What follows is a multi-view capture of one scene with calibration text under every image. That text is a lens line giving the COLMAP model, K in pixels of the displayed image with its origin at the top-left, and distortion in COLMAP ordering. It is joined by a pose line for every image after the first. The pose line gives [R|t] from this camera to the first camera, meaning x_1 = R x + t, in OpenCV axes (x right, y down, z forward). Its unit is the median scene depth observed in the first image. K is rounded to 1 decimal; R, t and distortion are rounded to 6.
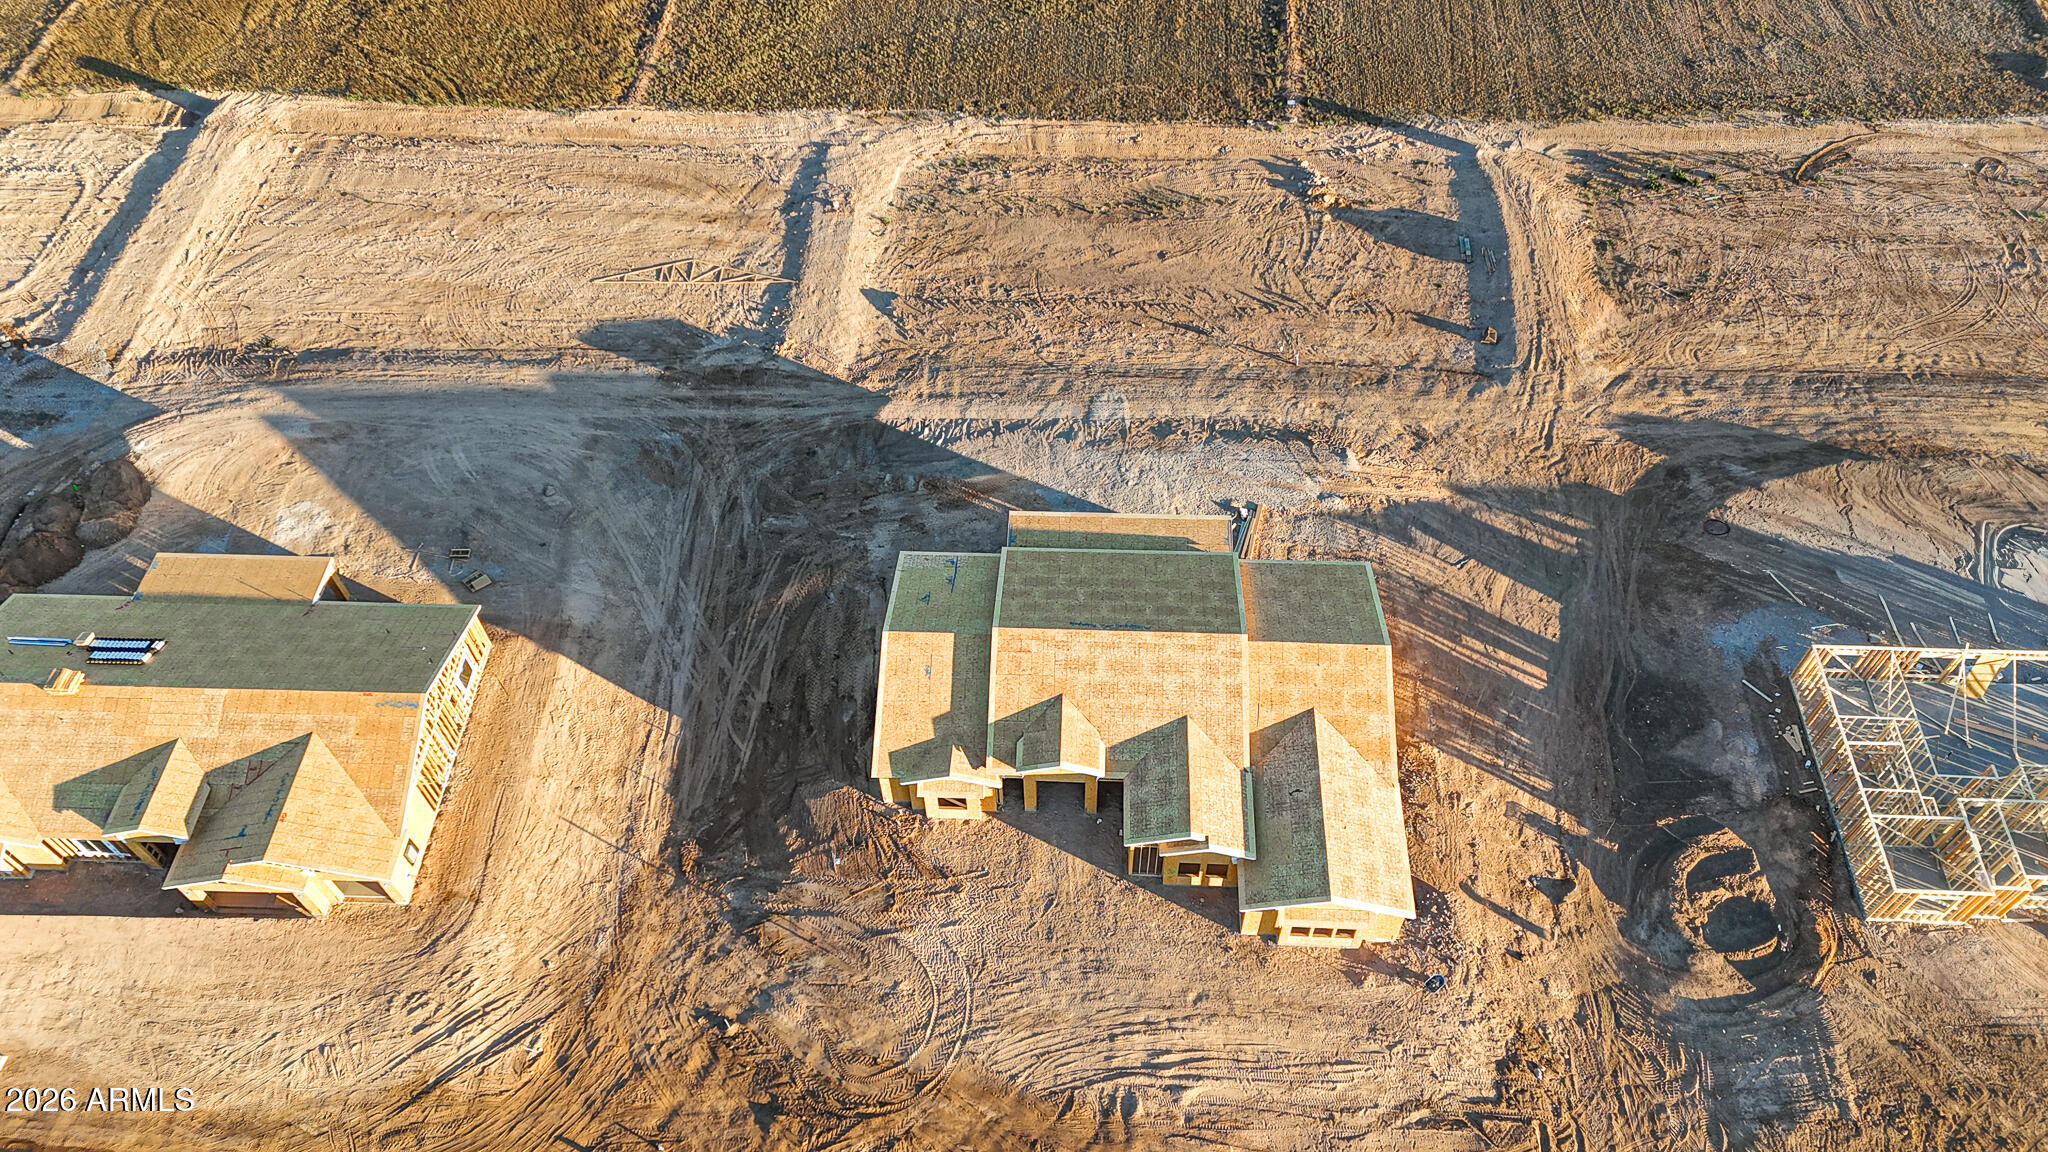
lens RADIAL K [[1495.0, 0, 1029.1], [0, 1495.0, 571.5], [0, 0, 1]] dist [0.091916, -0.087521]
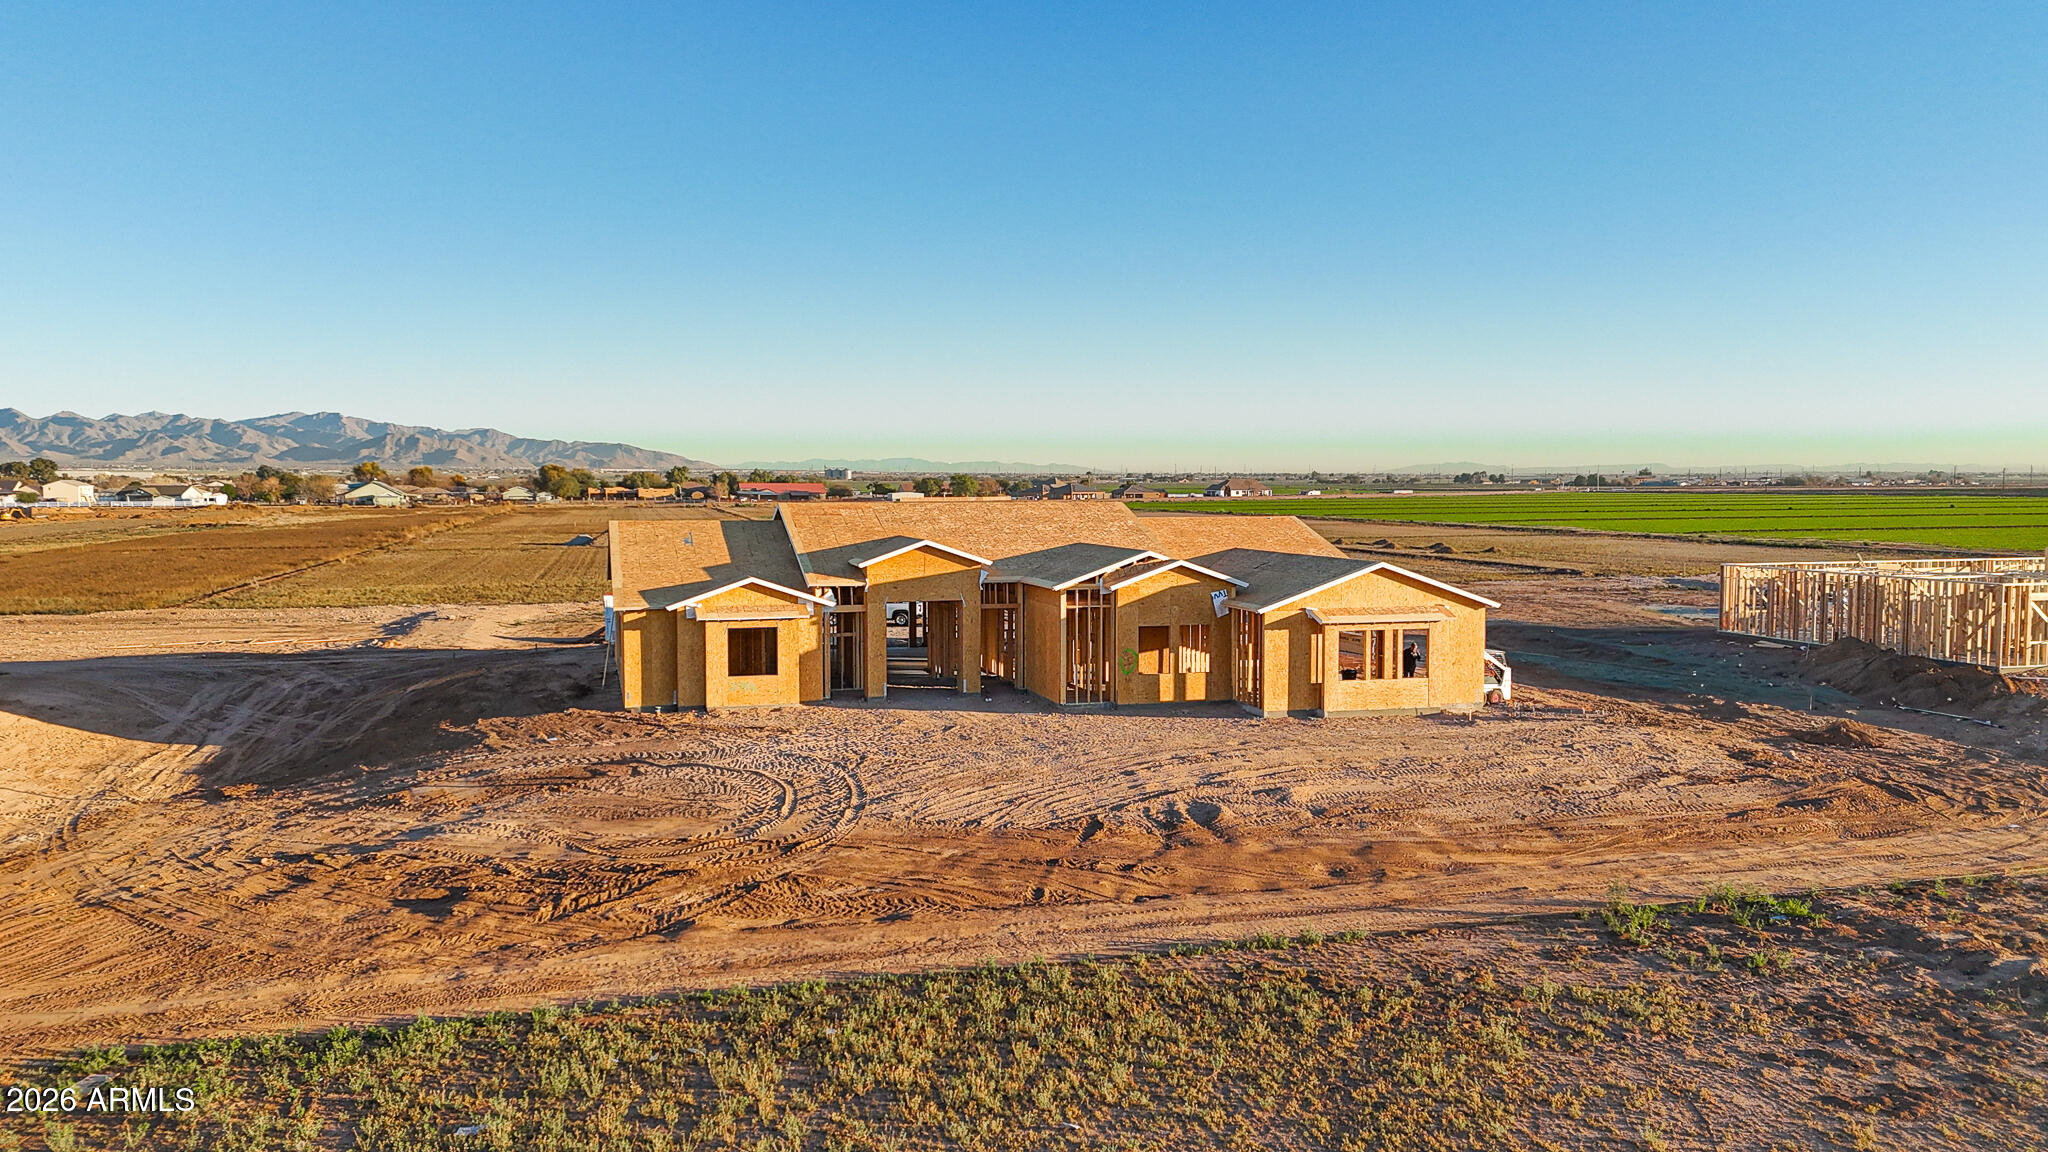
lens RADIAL K [[1495.0, 0, 1028.1], [0, 1495.0, 574.0], [0, 0, 1]] dist [0.091916, -0.087521]
pose [[0.945267, 0.000531, 0.326297, -0.139919], [0.247459, 0.650637, -0.717938, 0.577220], [-0.212682, 0.759389, 0.614895, 0.562441]]
